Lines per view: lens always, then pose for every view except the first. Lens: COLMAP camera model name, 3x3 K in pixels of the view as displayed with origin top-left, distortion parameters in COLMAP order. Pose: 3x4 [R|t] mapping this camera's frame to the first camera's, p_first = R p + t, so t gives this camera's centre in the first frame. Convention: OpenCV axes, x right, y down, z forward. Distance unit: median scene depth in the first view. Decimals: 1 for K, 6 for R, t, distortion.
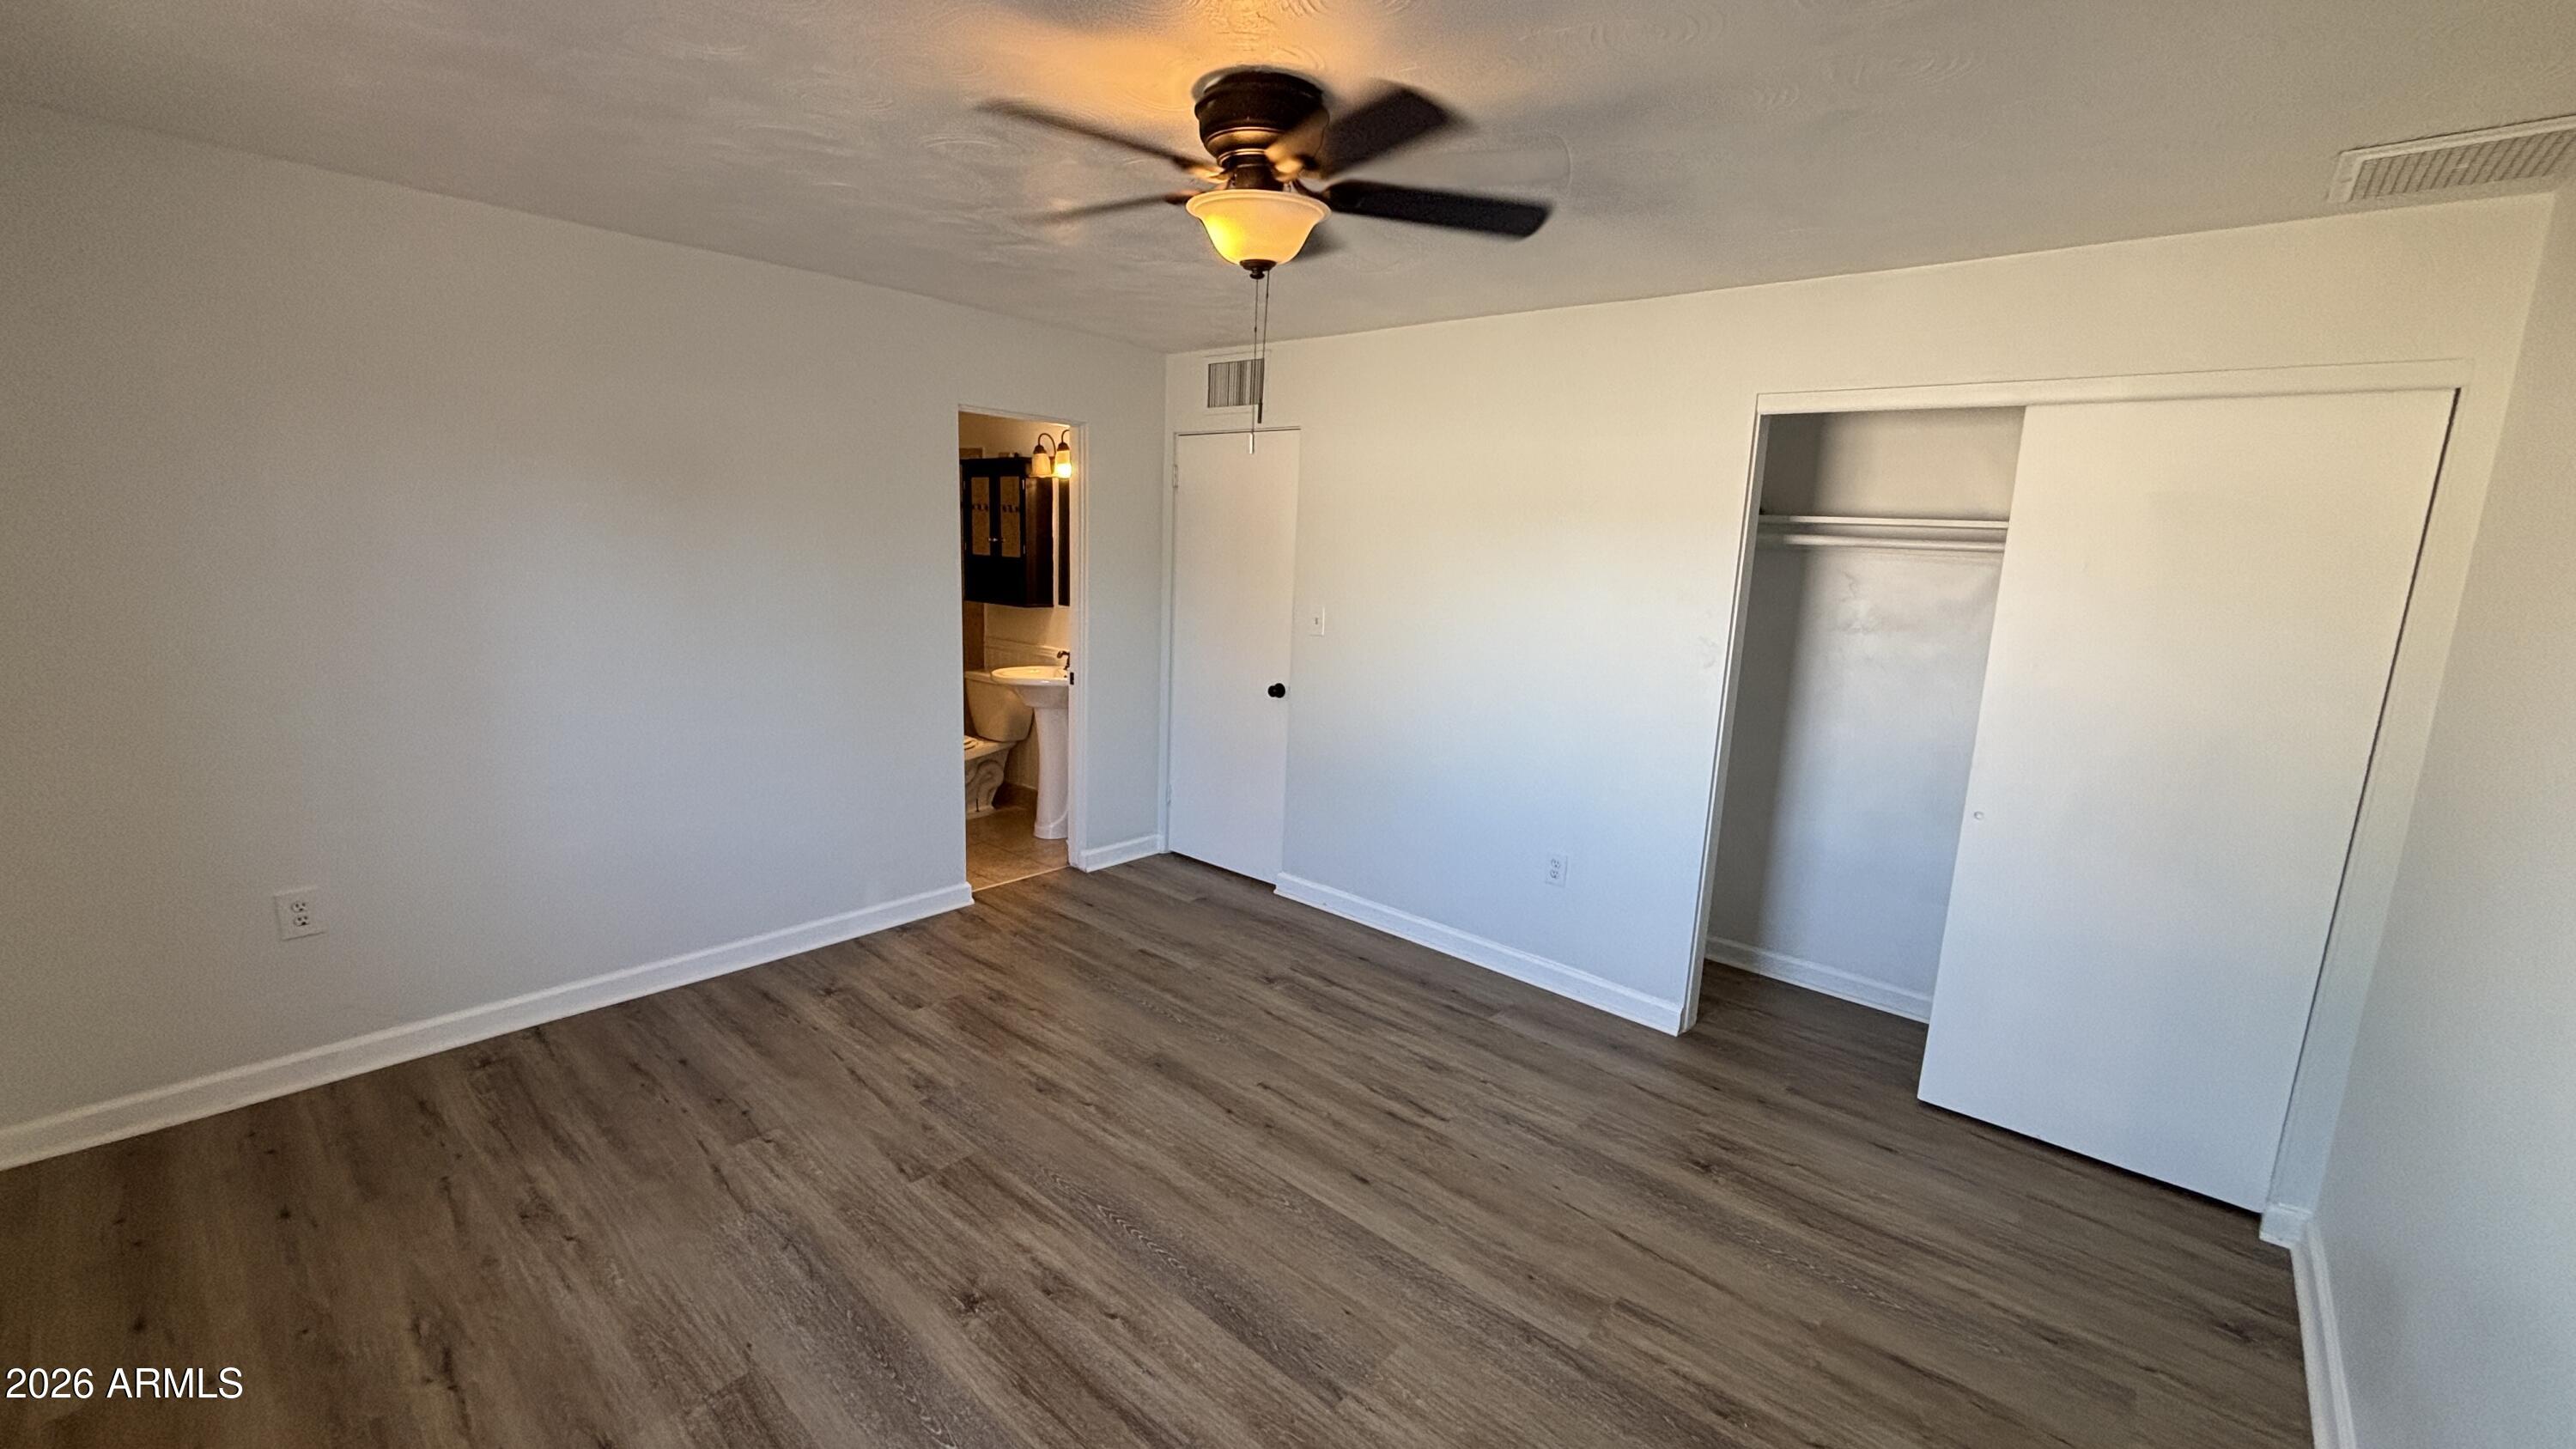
lens RADIAL K [[1034.6, 0, 1290.7], [0, 1034.6, 726.4], [0, 0, 1]] dist [0.000926, 0.000066]
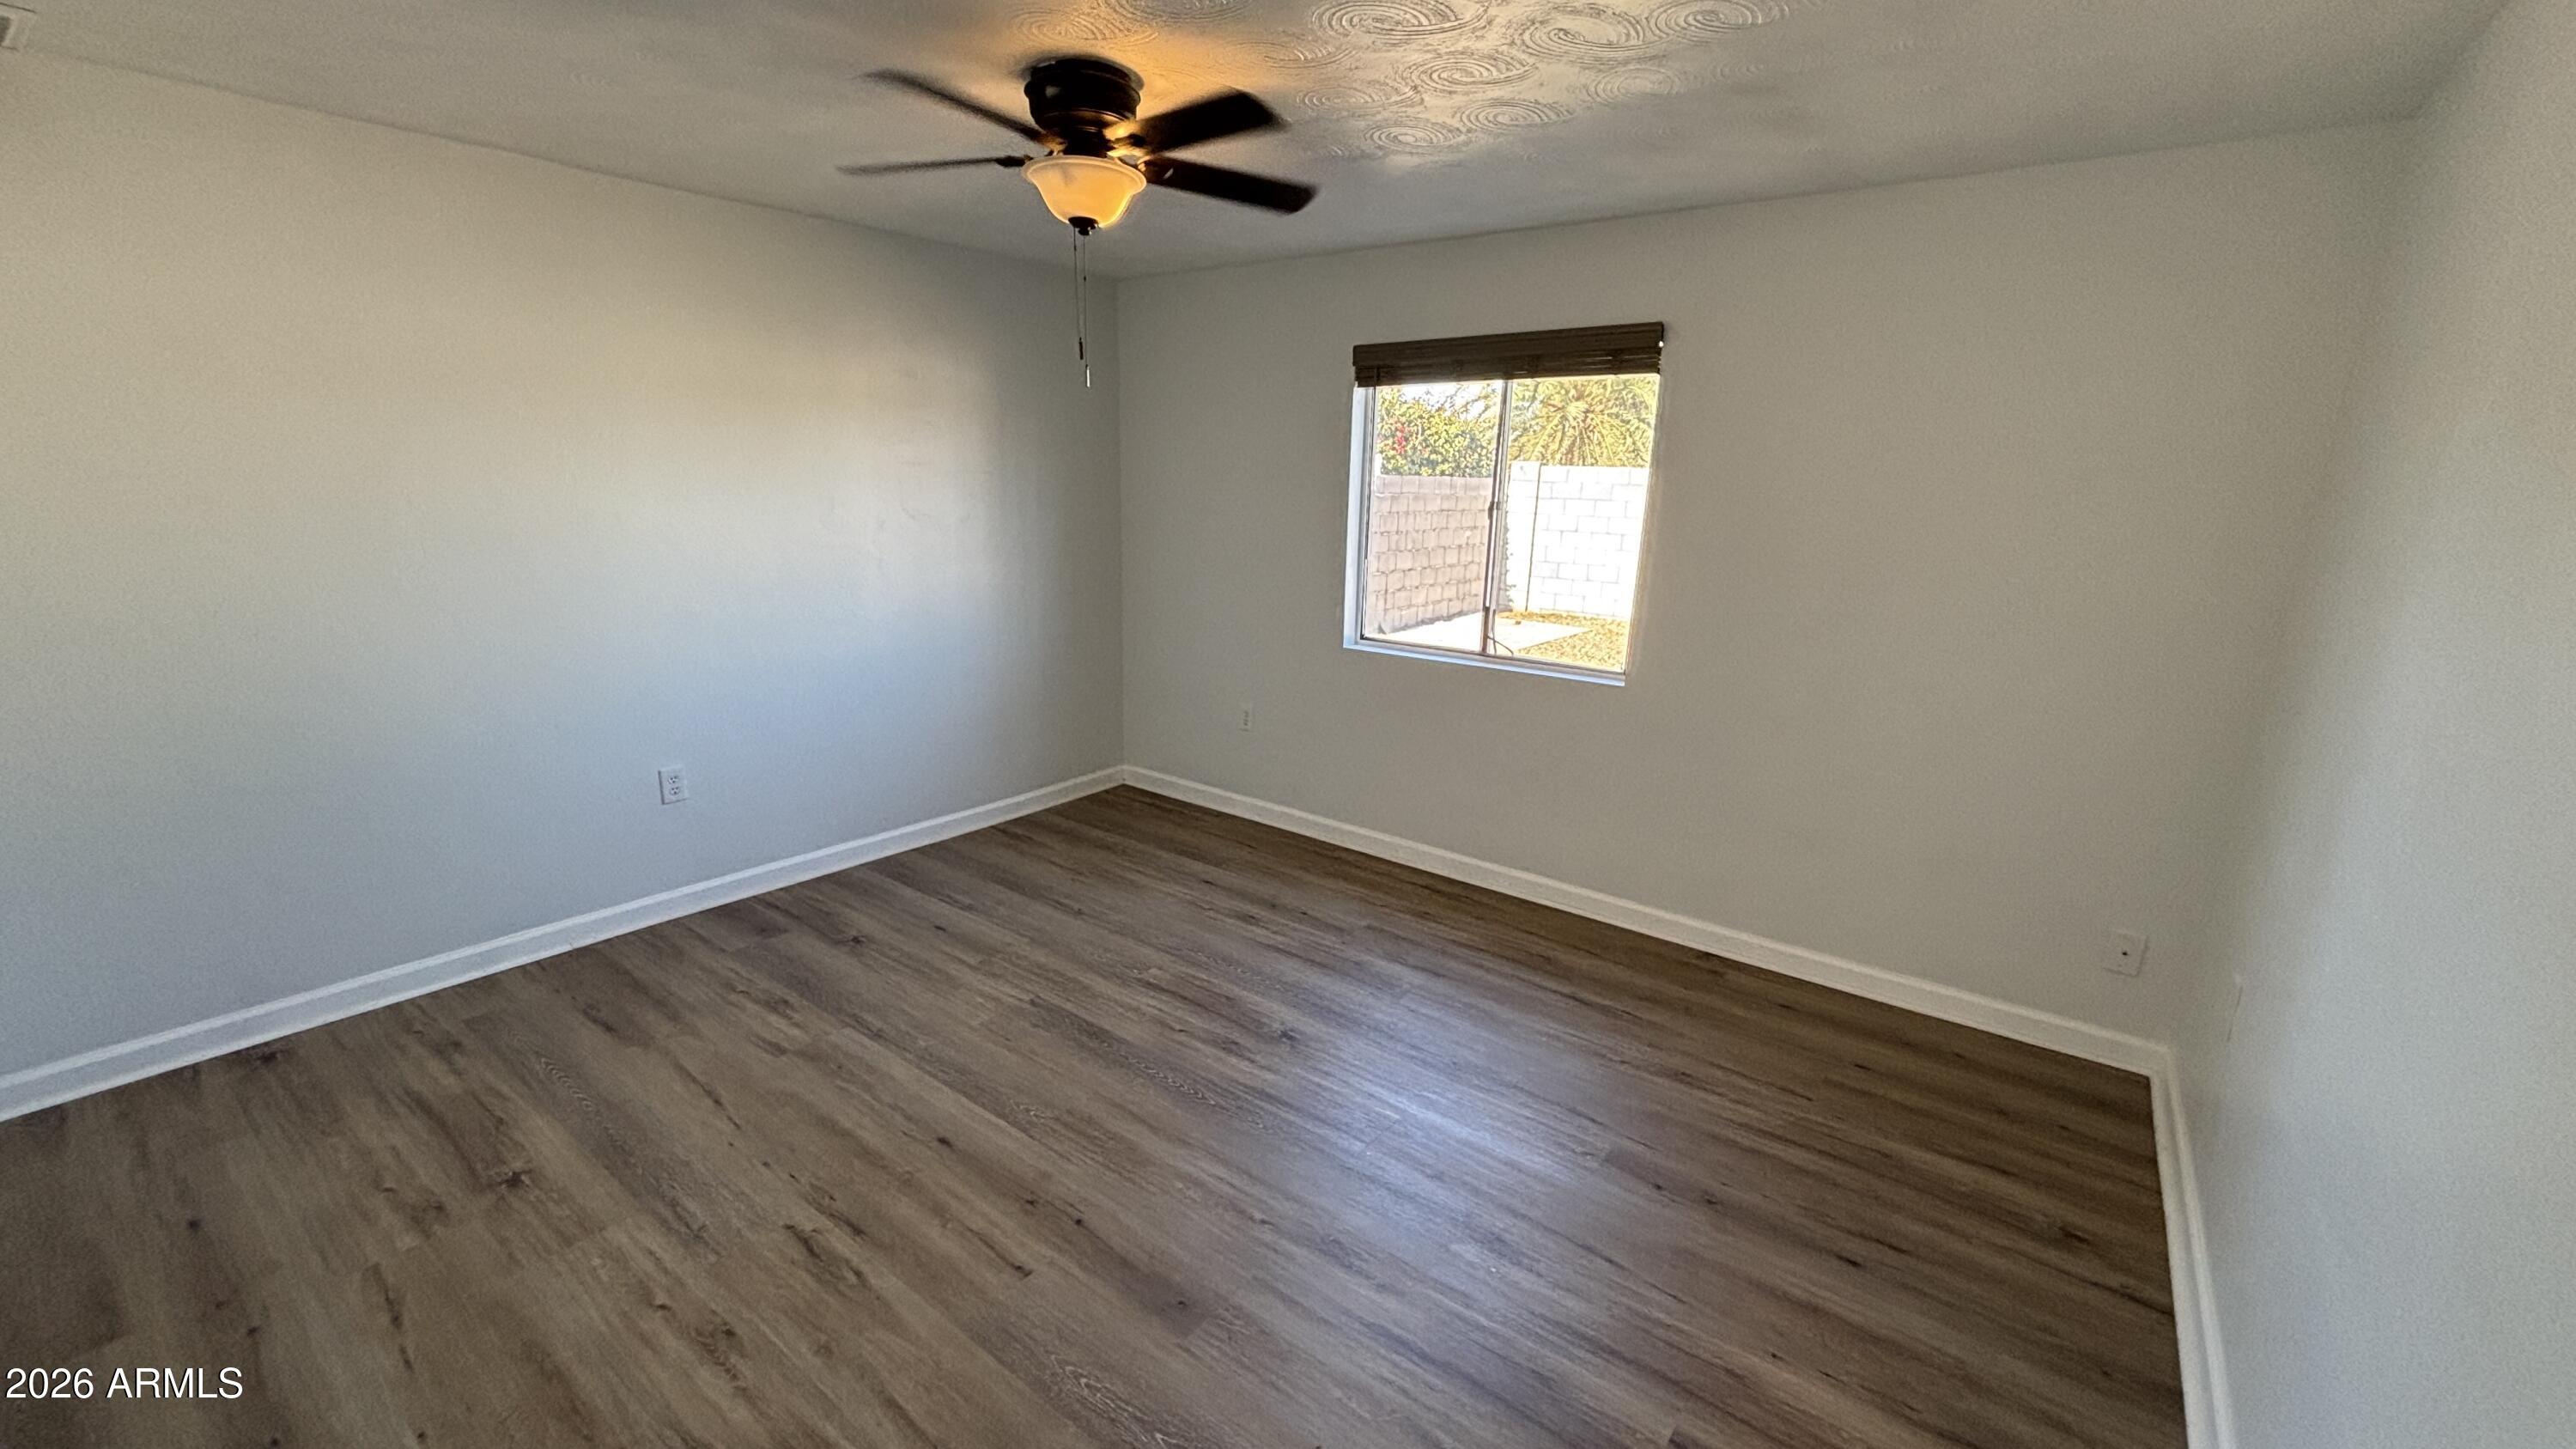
lens RADIAL K [[1034.6, 0, 1293.3], [0, 1034.6, 724.9], [0, 0, 1]] dist [0.000926, 0.000066]
pose [[-0.995134, -0.047130, -0.086532, -0.133731], [-0.078536, 0.909742, 0.407677, -0.286816], [0.059508, 0.412489, -0.909017, 1.553435]]
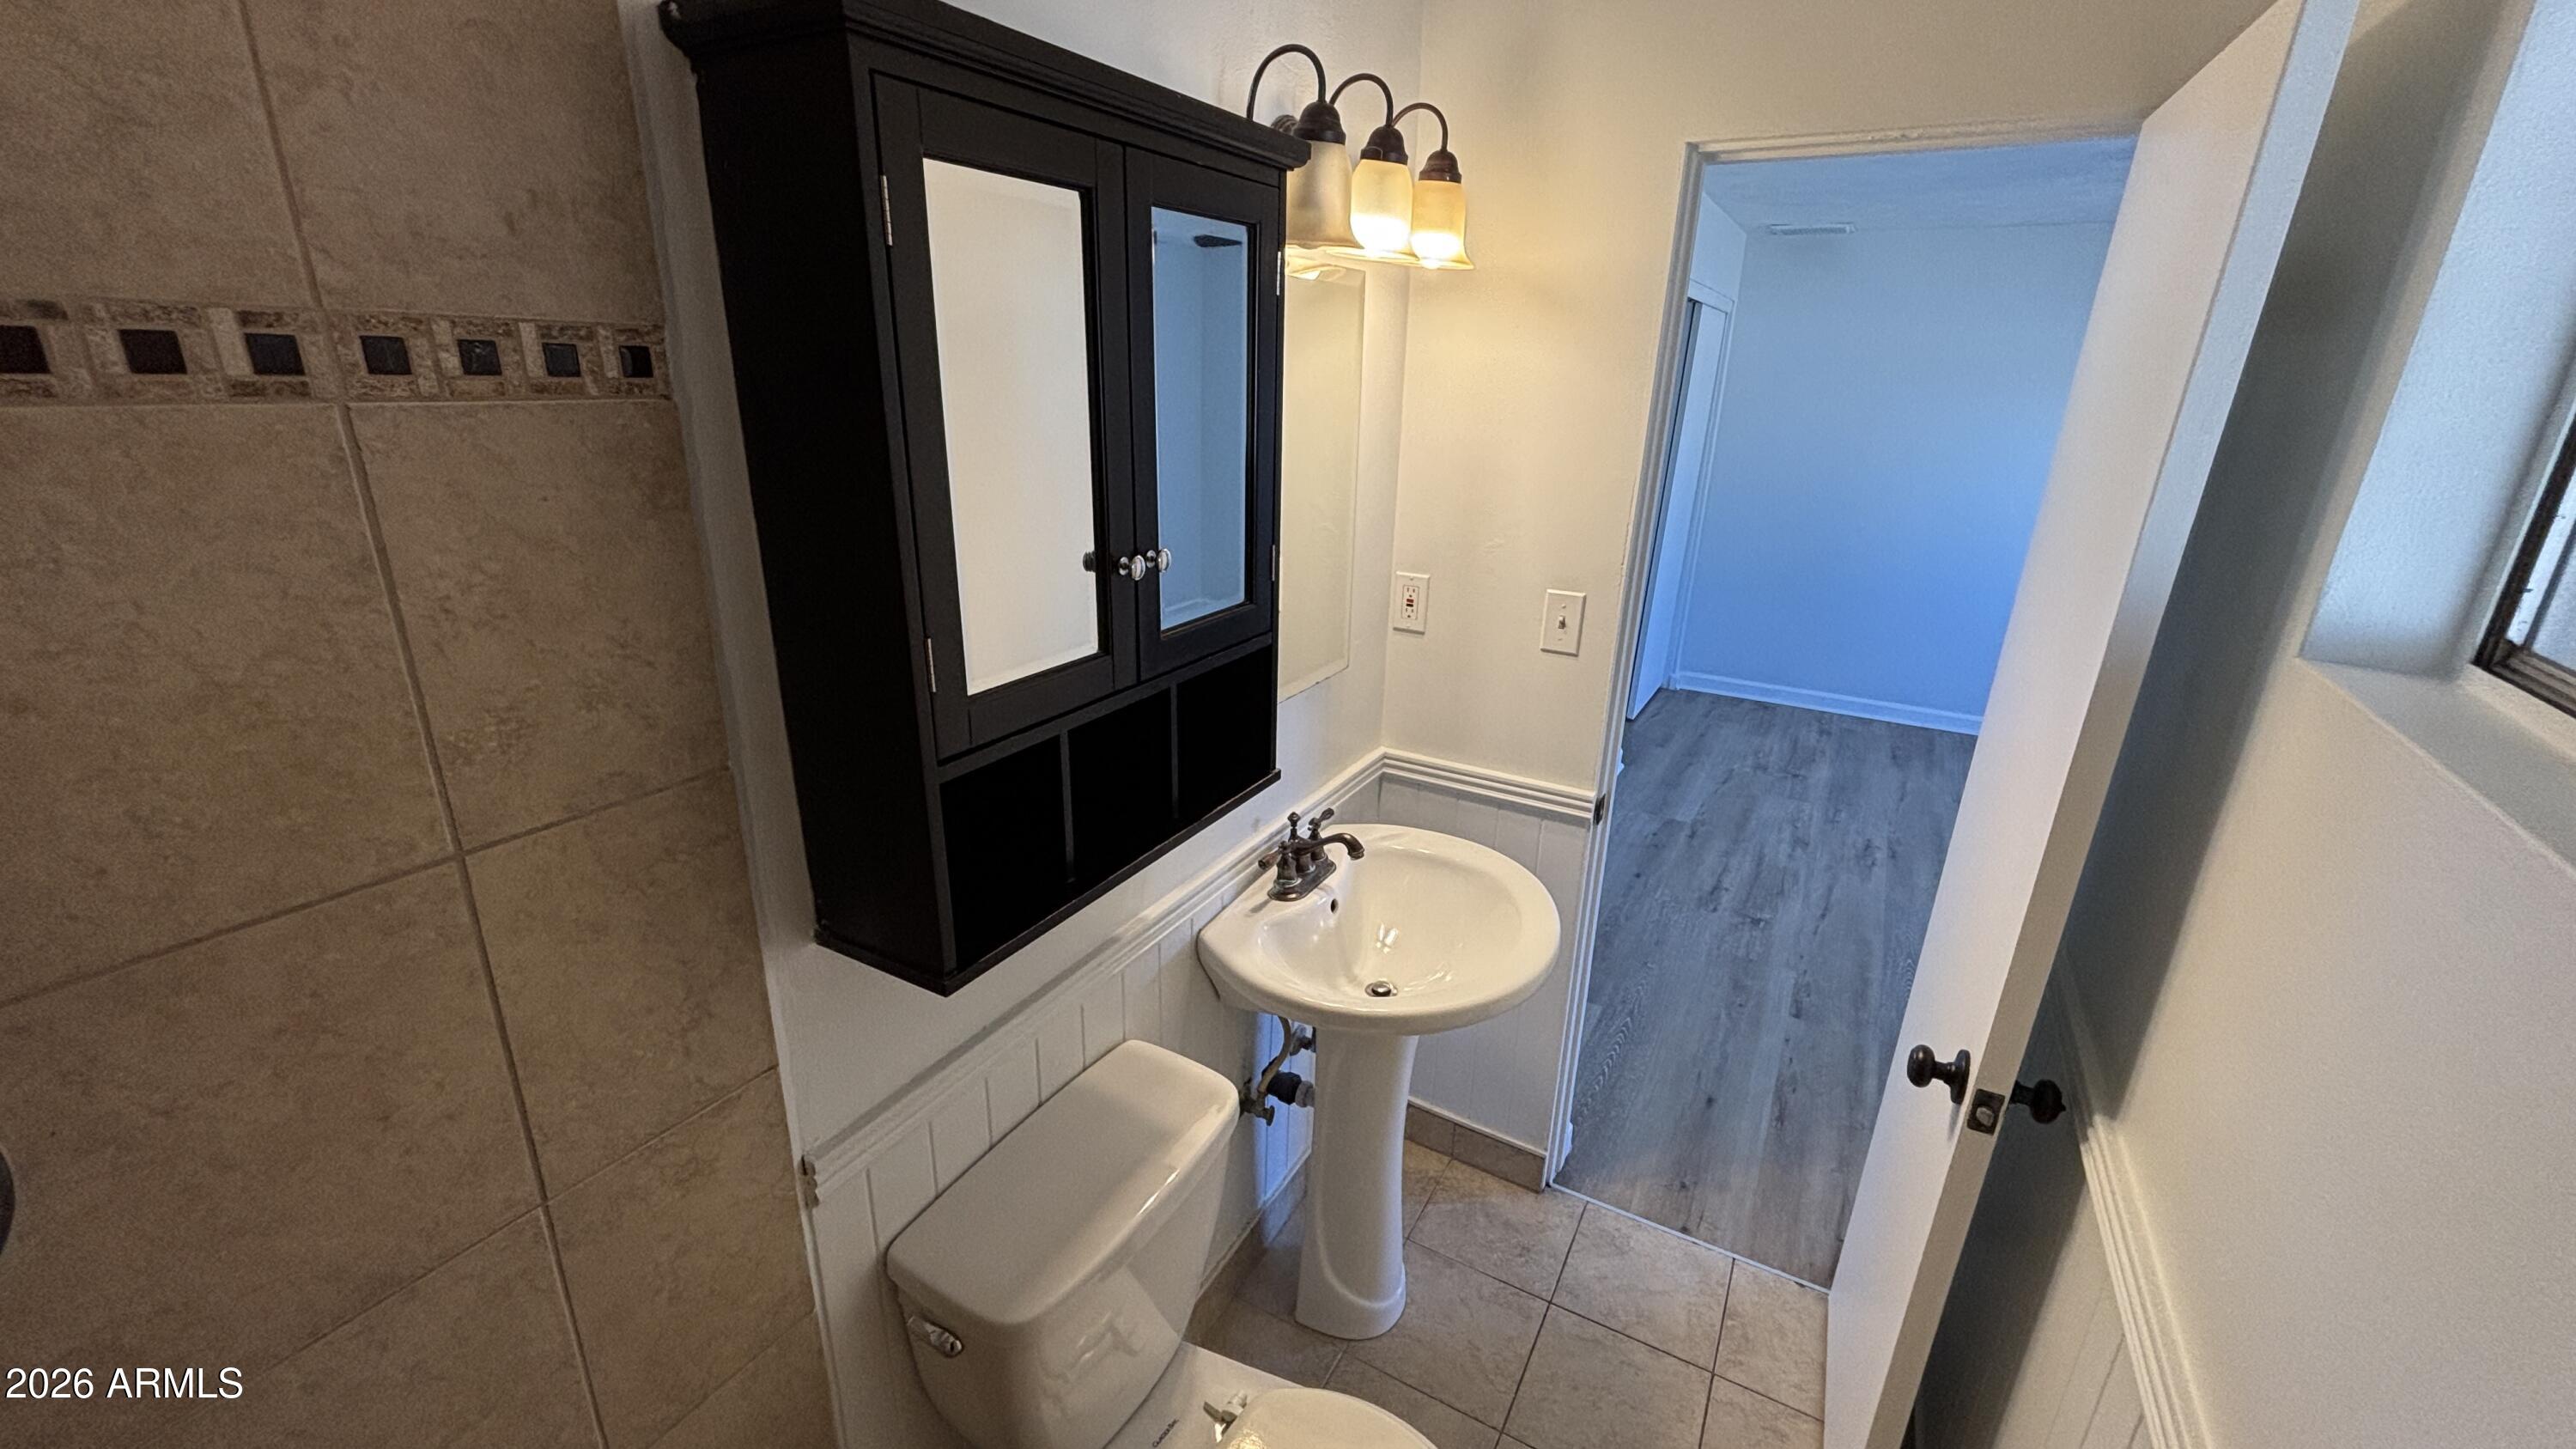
lens RADIAL K [[1034.6, 0, 1279.1], [0, 1034.6, 727.1], [0, 0, 1]] dist [0.000926, 0.000066]
pose [[-0.202631, -0.369619, 0.906820, -0.898824], [0.138545, 0.905894, 0.400200, -0.426986], [-0.969405, 0.206729, -0.132353, 1.922614]]
